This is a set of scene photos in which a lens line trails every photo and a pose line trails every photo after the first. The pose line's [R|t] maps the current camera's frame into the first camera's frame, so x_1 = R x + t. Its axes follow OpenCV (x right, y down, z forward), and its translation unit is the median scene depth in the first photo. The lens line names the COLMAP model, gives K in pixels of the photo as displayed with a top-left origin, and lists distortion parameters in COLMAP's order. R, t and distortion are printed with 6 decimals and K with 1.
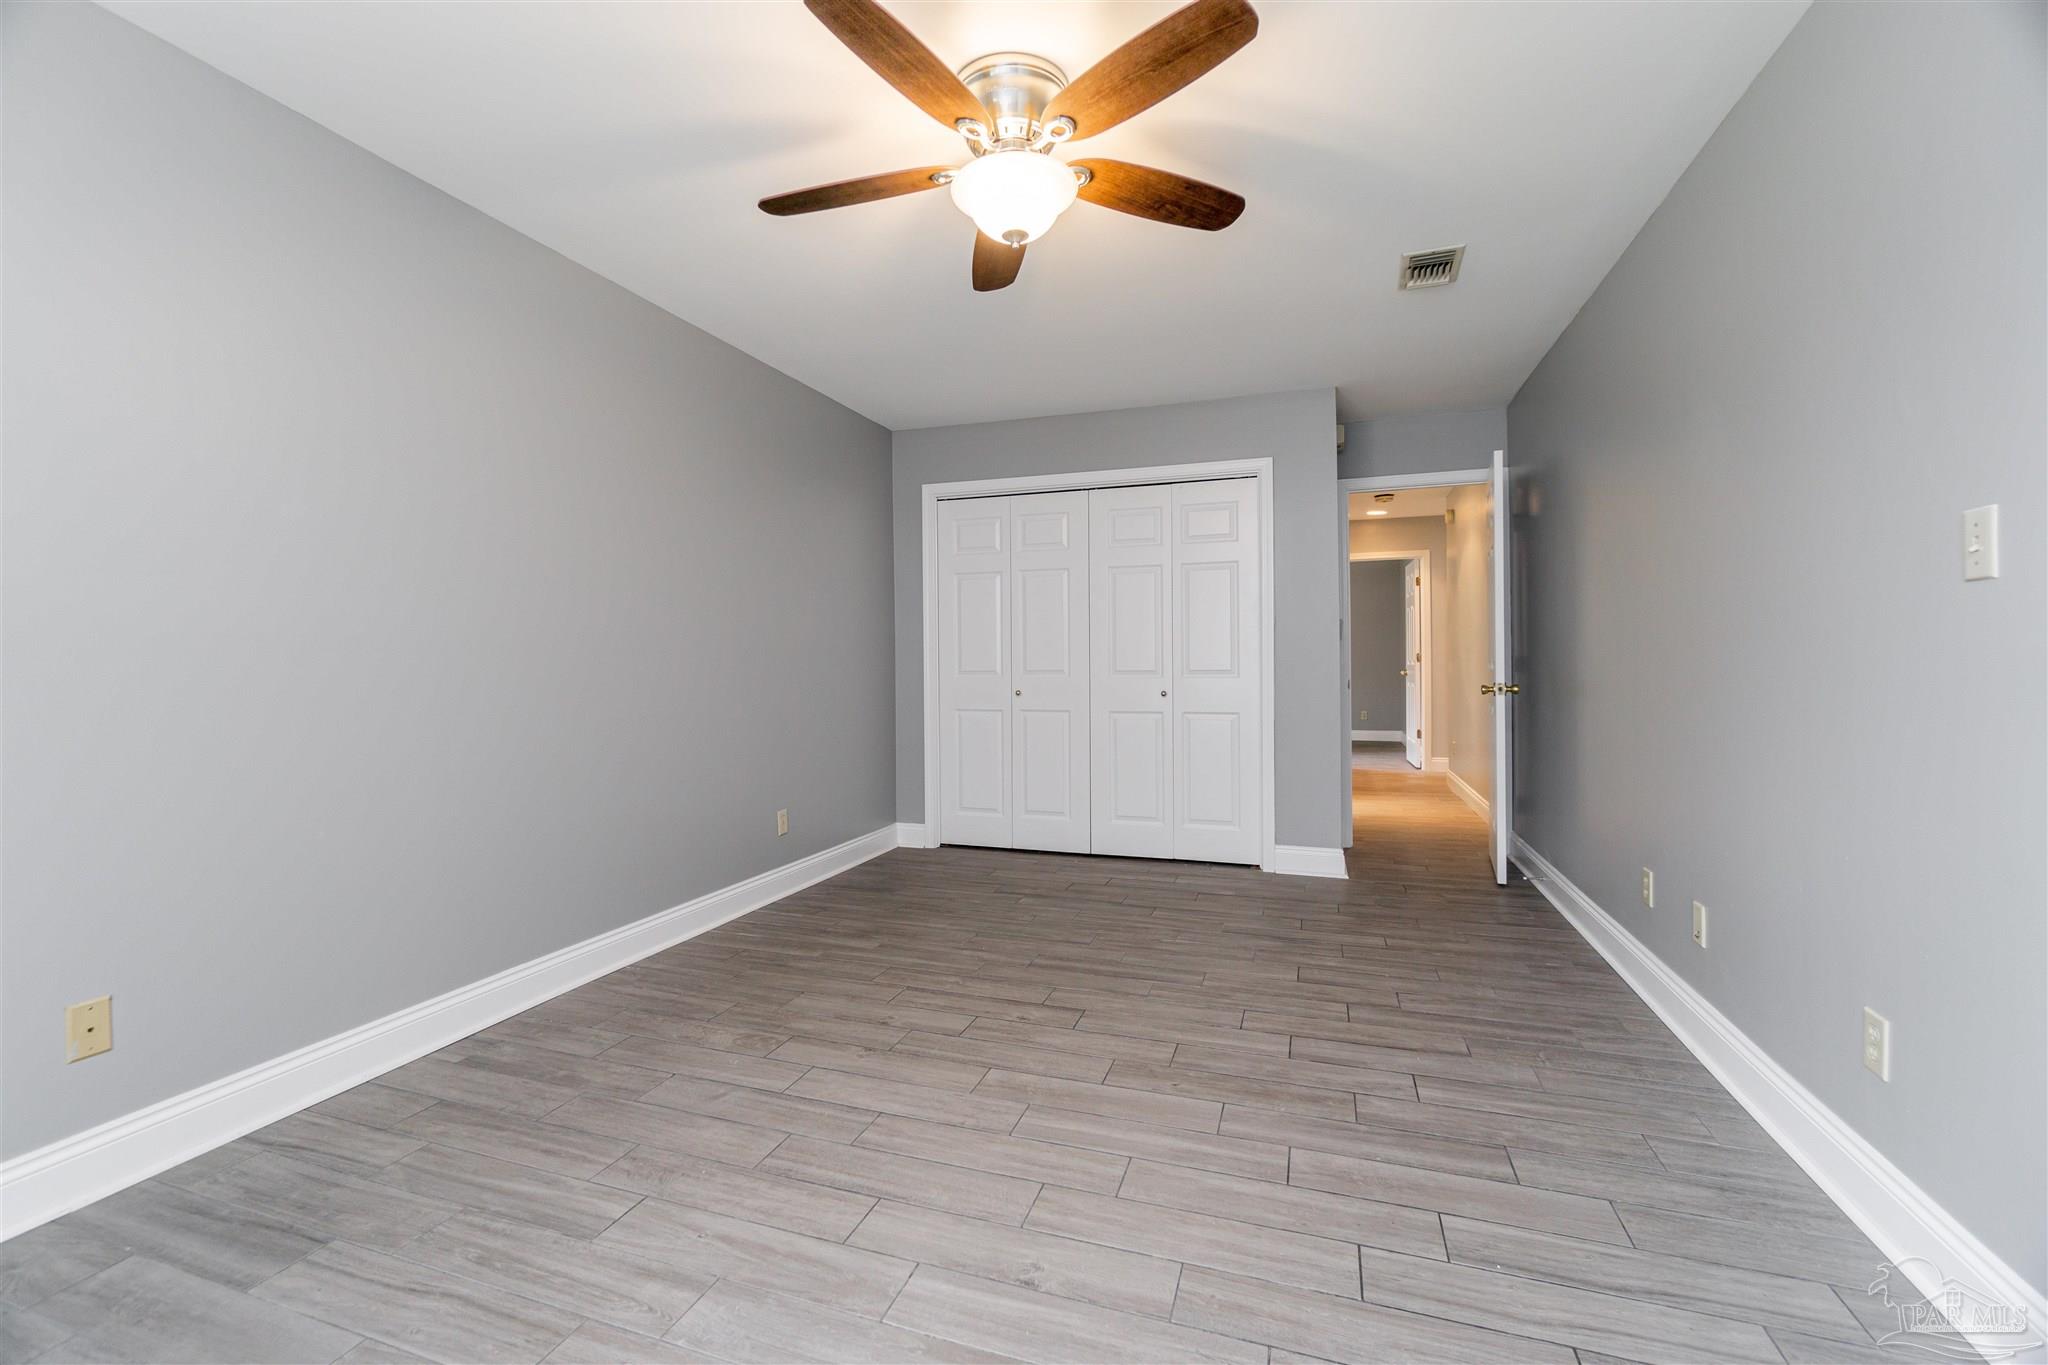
lens RADIAL K [[877.0, 0, 1013.8], [0, 877.0, 671.4], [0, 0, 1]] dist [-0.007826, 0.002082]
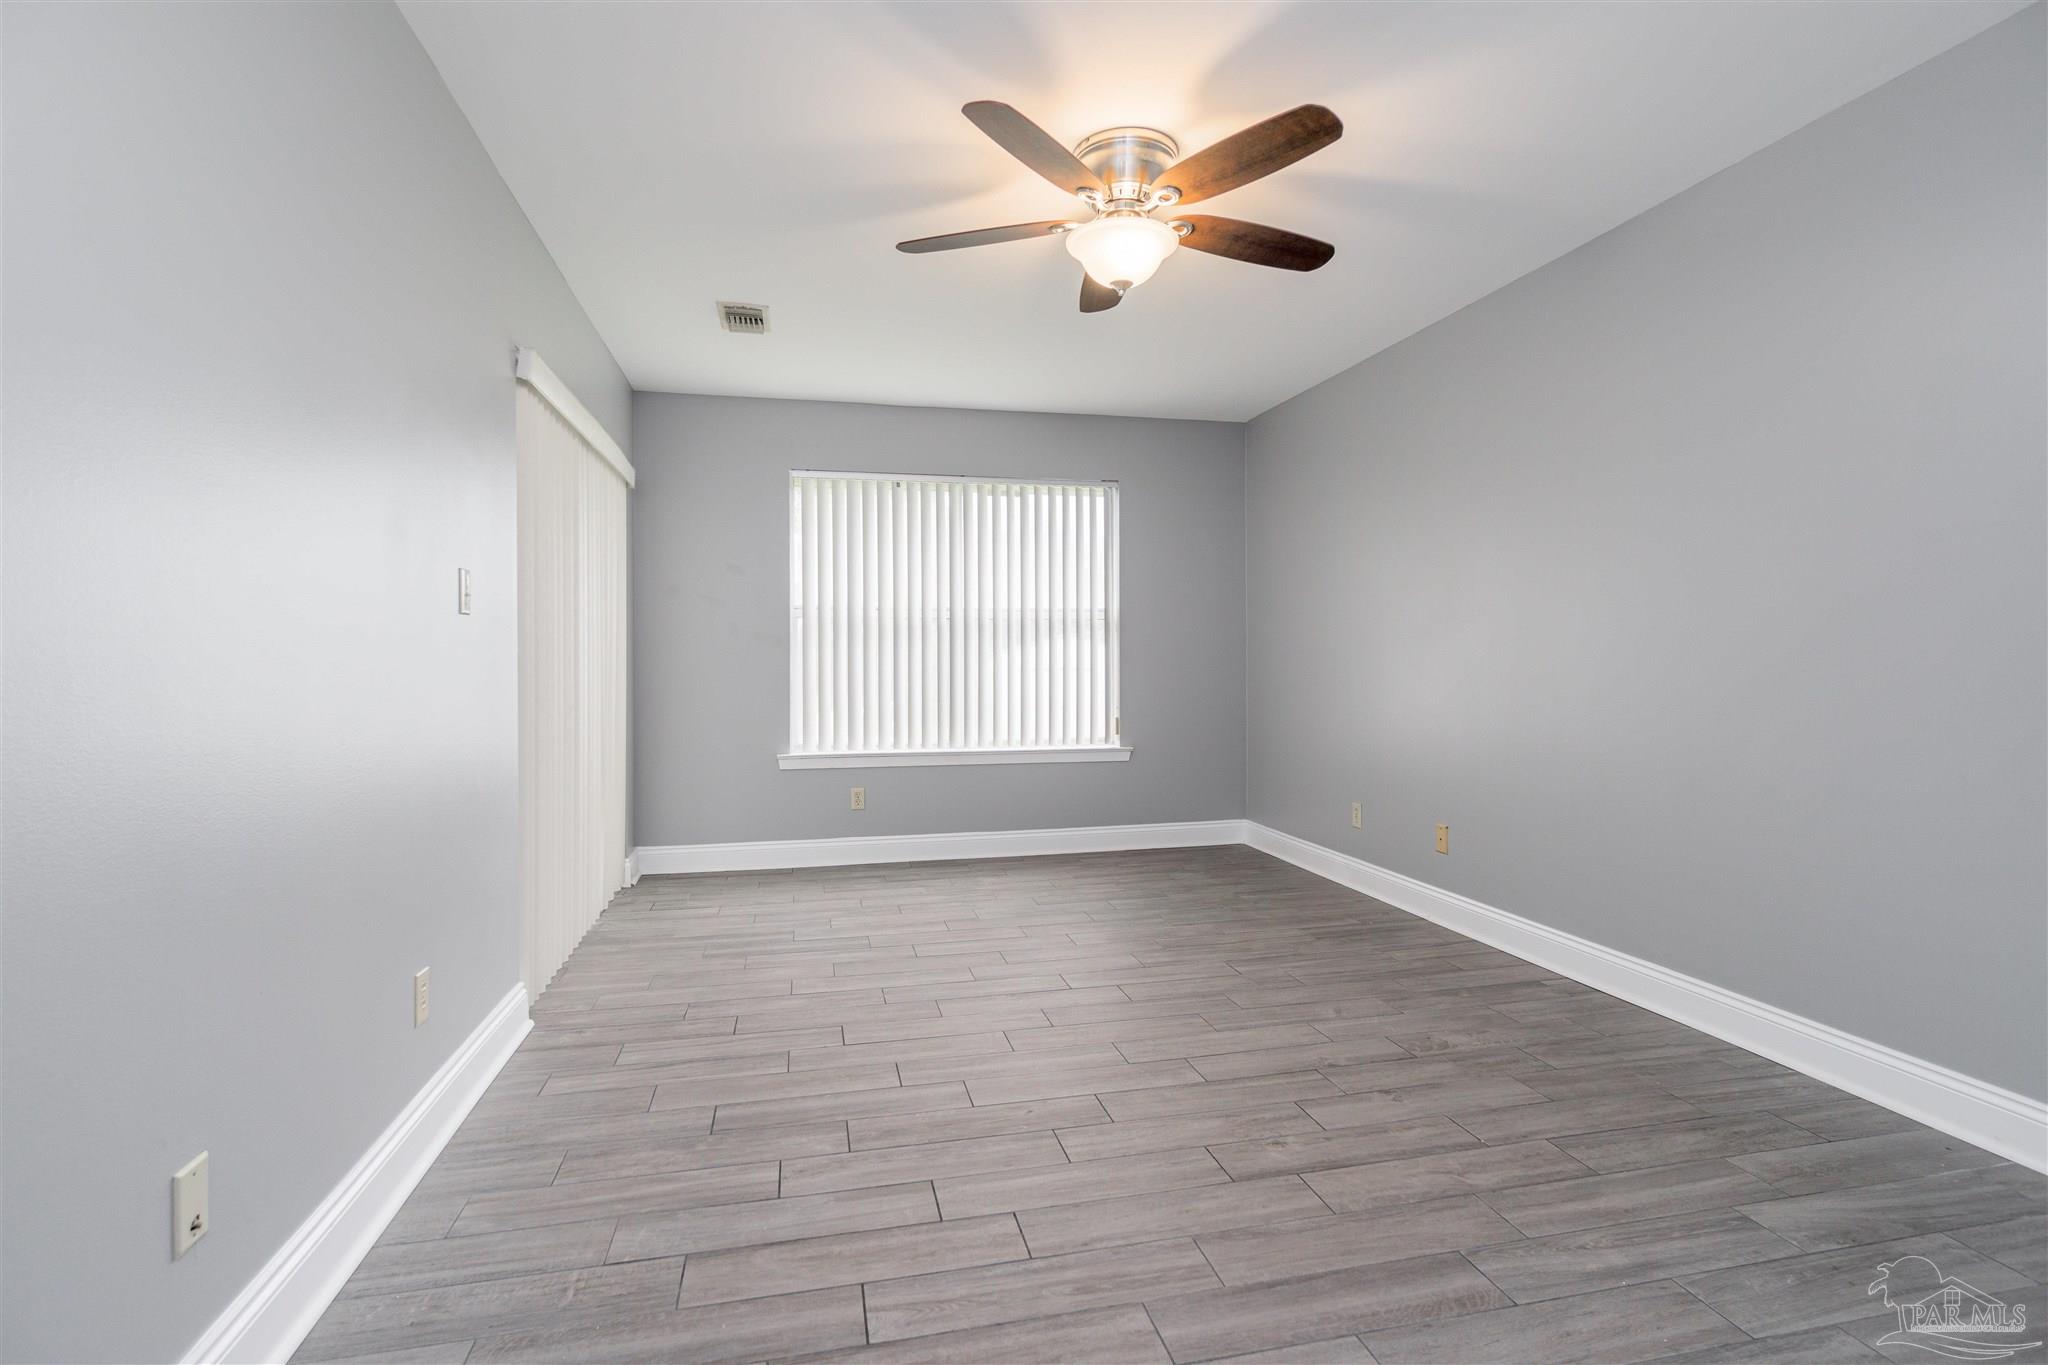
lens RADIAL K [[933.9, 0, 1004.8], [0, 933.9, 673.7], [0, 0, 1]] dist [-0.005608, 0.000210]
pose [[-0.852726, 0.017525, -0.522065, 0.656586], [0.004766, 0.999656, 0.025773, -0.020400], [0.522338, 0.019490, -0.852516, 1.665996]]
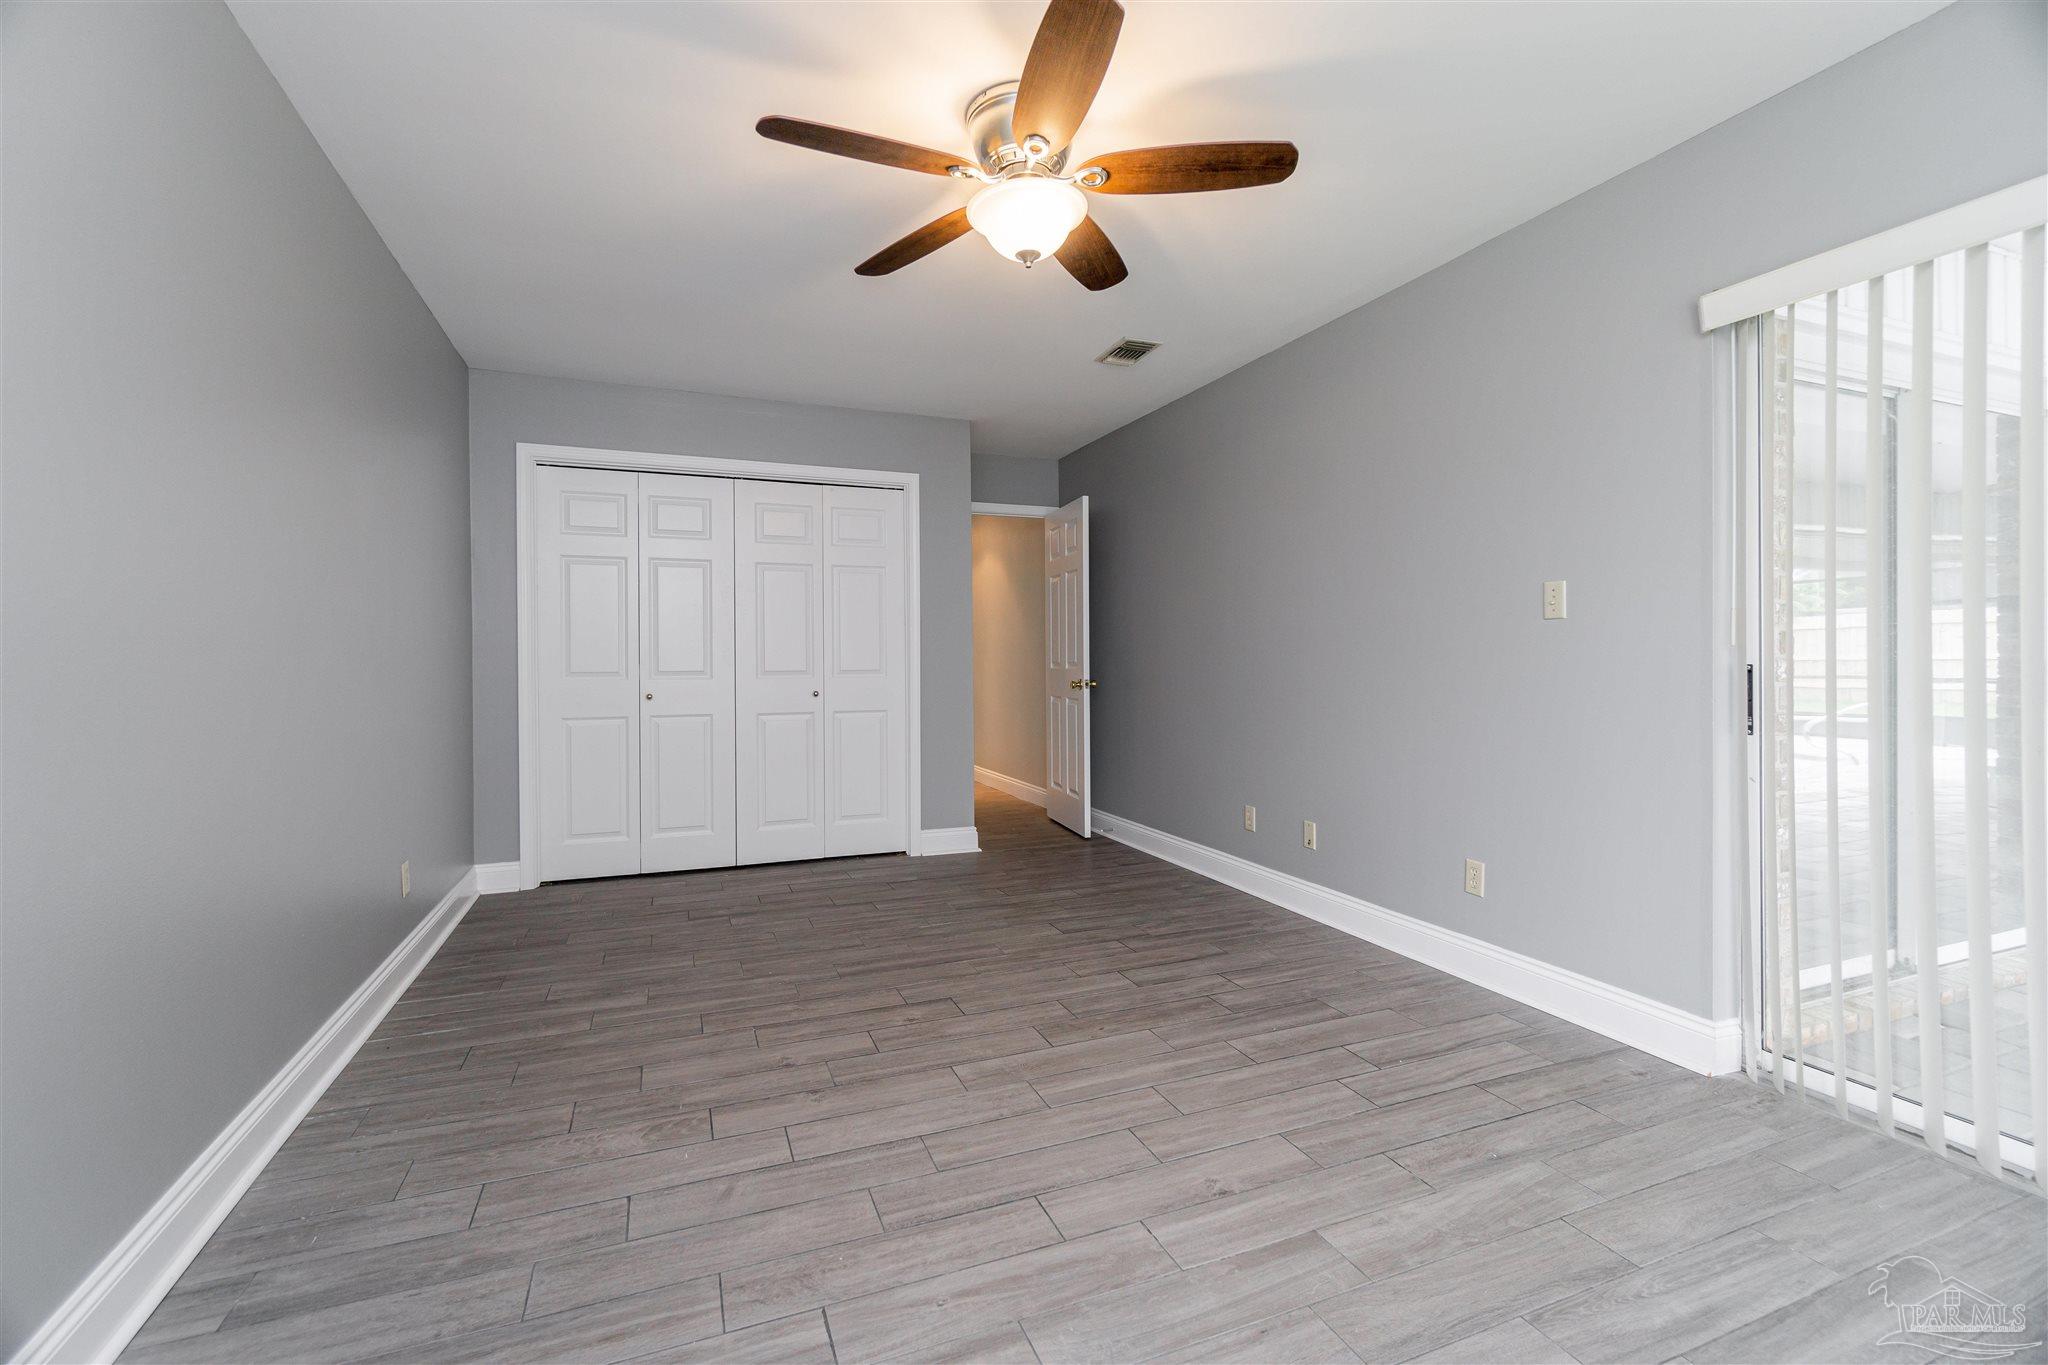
lens RADIAL K [[877.0, 0, 1010.6], [0, 877.0, 670.1], [0, 0, 1]] dist [-0.007826, 0.002082]
pose [[0.753949, -0.003115, 0.656926, -0.600982], [0.005318, 0.999985, -0.001362, 0.002051], [-0.656912, 0.004520, 0.753954, 0.190120]]
